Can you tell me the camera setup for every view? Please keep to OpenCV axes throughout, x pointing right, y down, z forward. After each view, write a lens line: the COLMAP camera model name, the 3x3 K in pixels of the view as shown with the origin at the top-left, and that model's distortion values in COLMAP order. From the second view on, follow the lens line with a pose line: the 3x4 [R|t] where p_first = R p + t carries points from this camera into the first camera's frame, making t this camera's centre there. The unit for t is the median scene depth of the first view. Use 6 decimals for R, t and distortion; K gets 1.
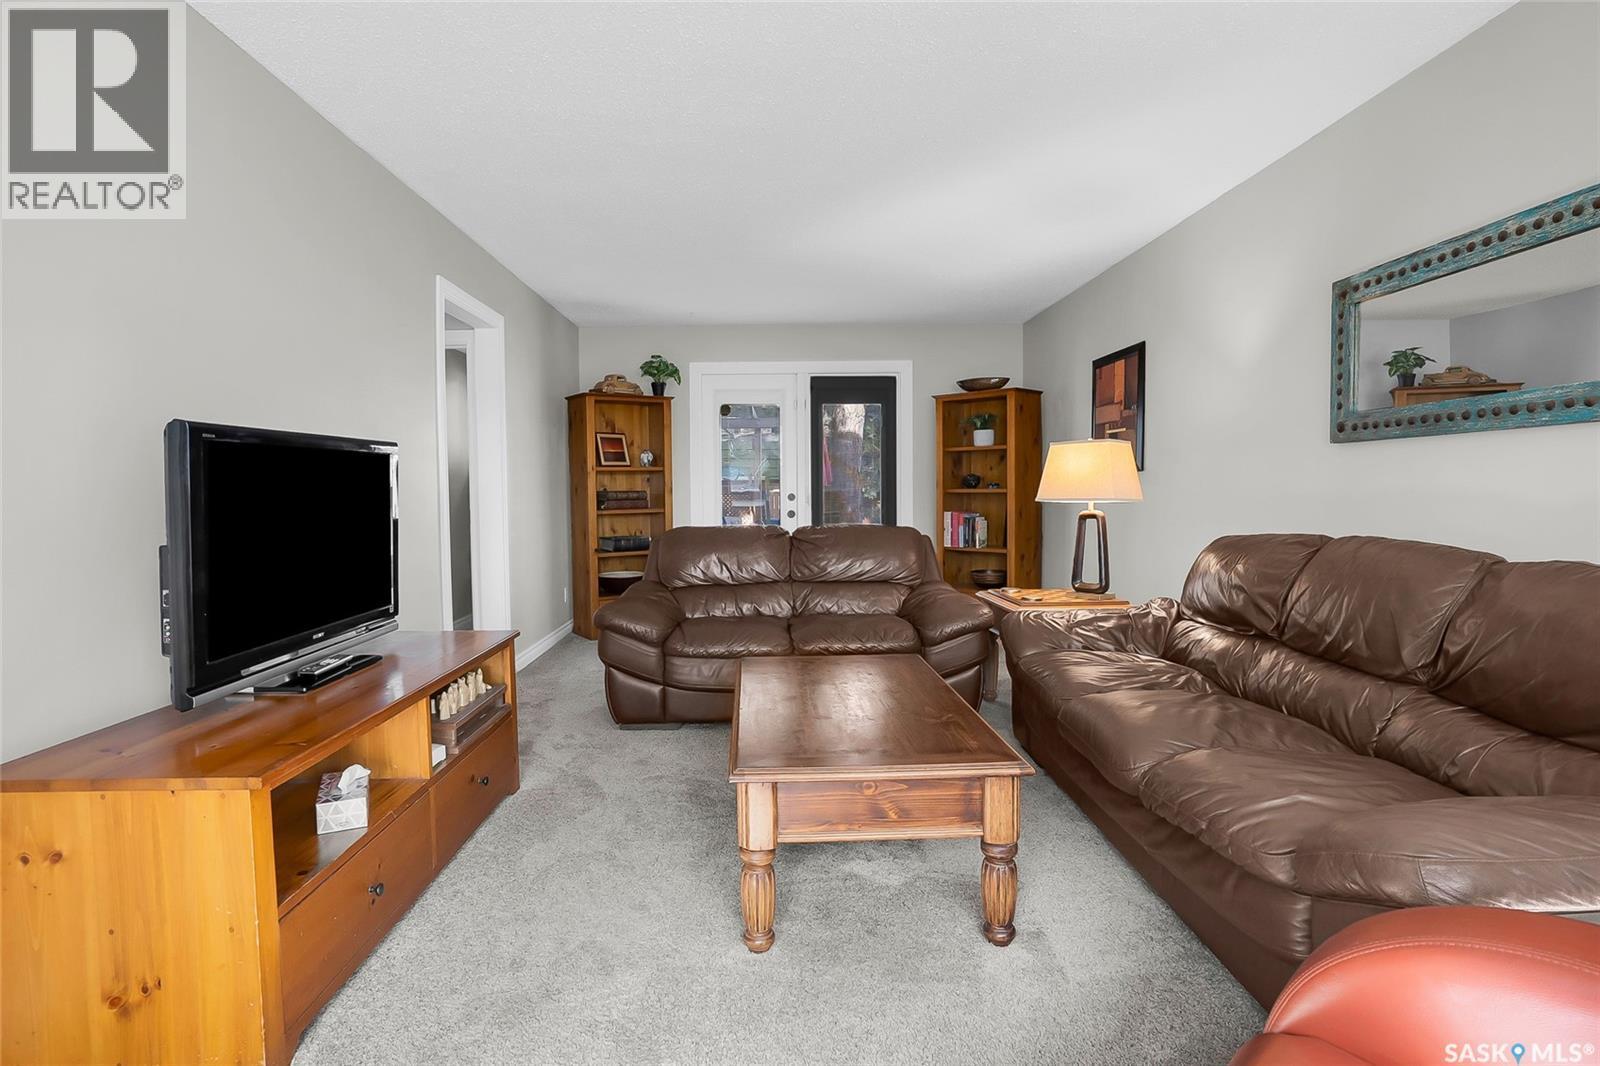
lens RADIAL K [[793.0, 0, 809.8], [0, 793.0, 527.3], [0, 0, 1]] dist [-0.052645, 0.030765]
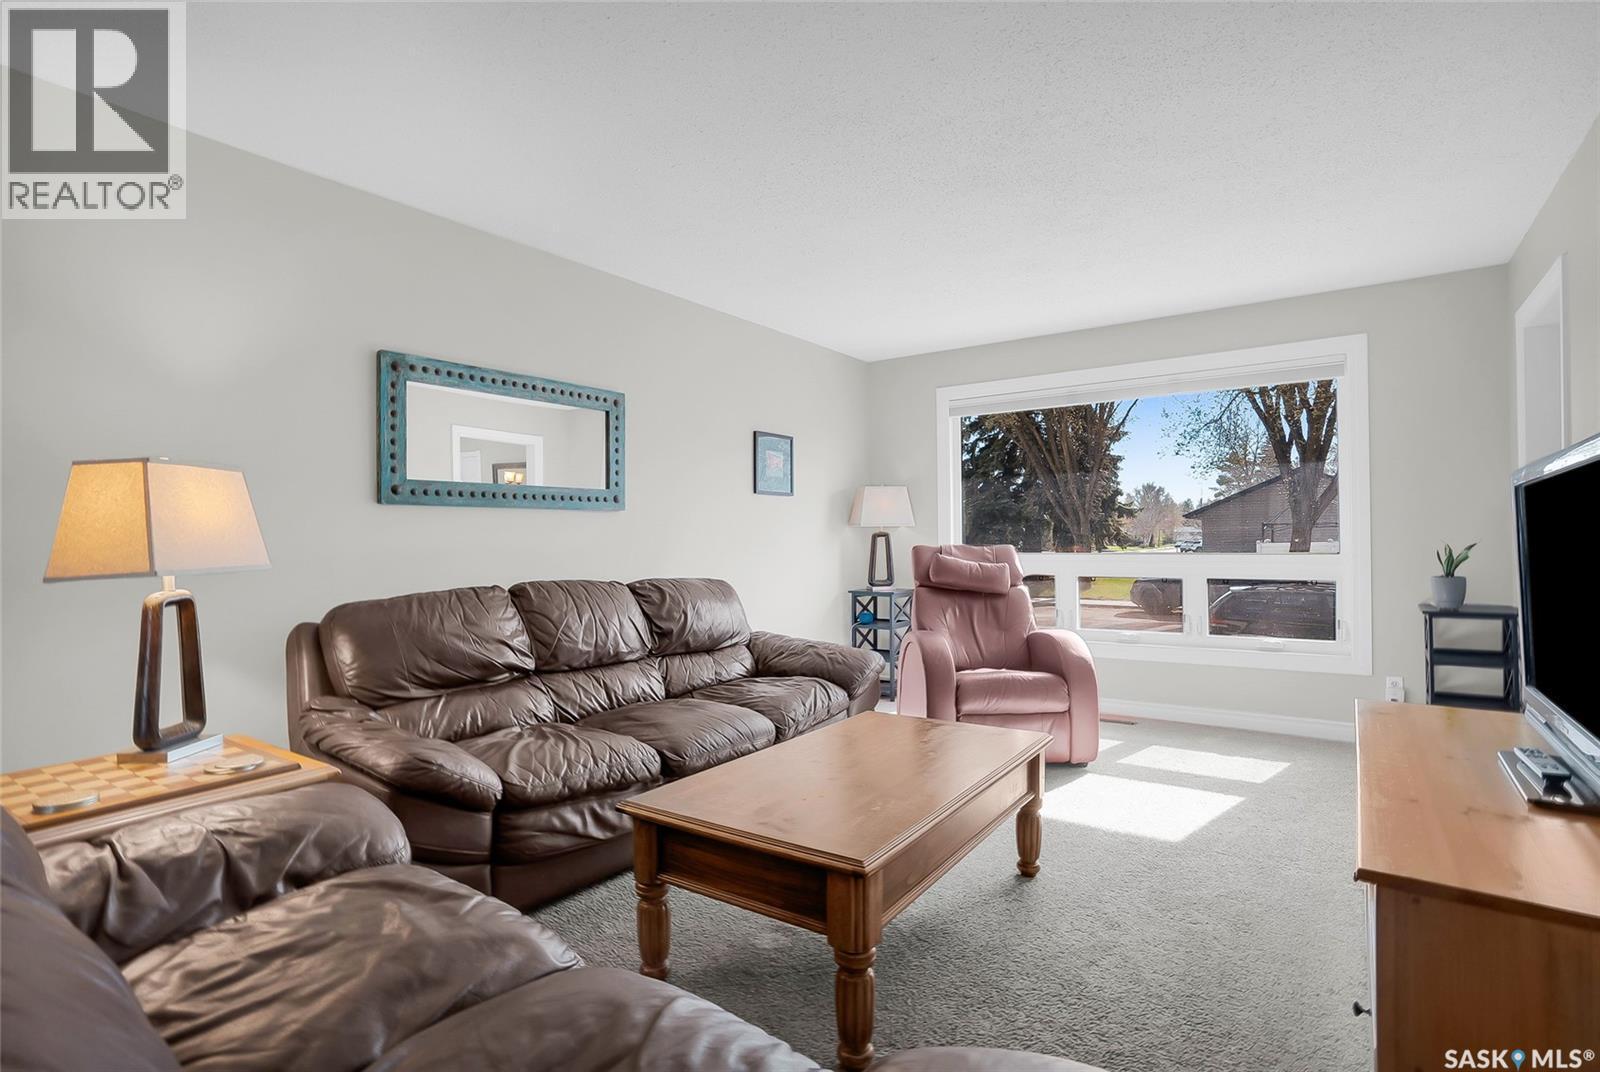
lens RADIAL K [[793.0, 0, 809.8], [0, 793.0, 530.3], [0, 0, 1]] dist [-0.052645, 0.030765]
pose [[-0.789729, 0.024403, 0.612970, -0.418422], [0.048675, 0.998551, 0.022957, -0.071211], [-0.611521, 0.047966, -0.789773, 1.513121]]
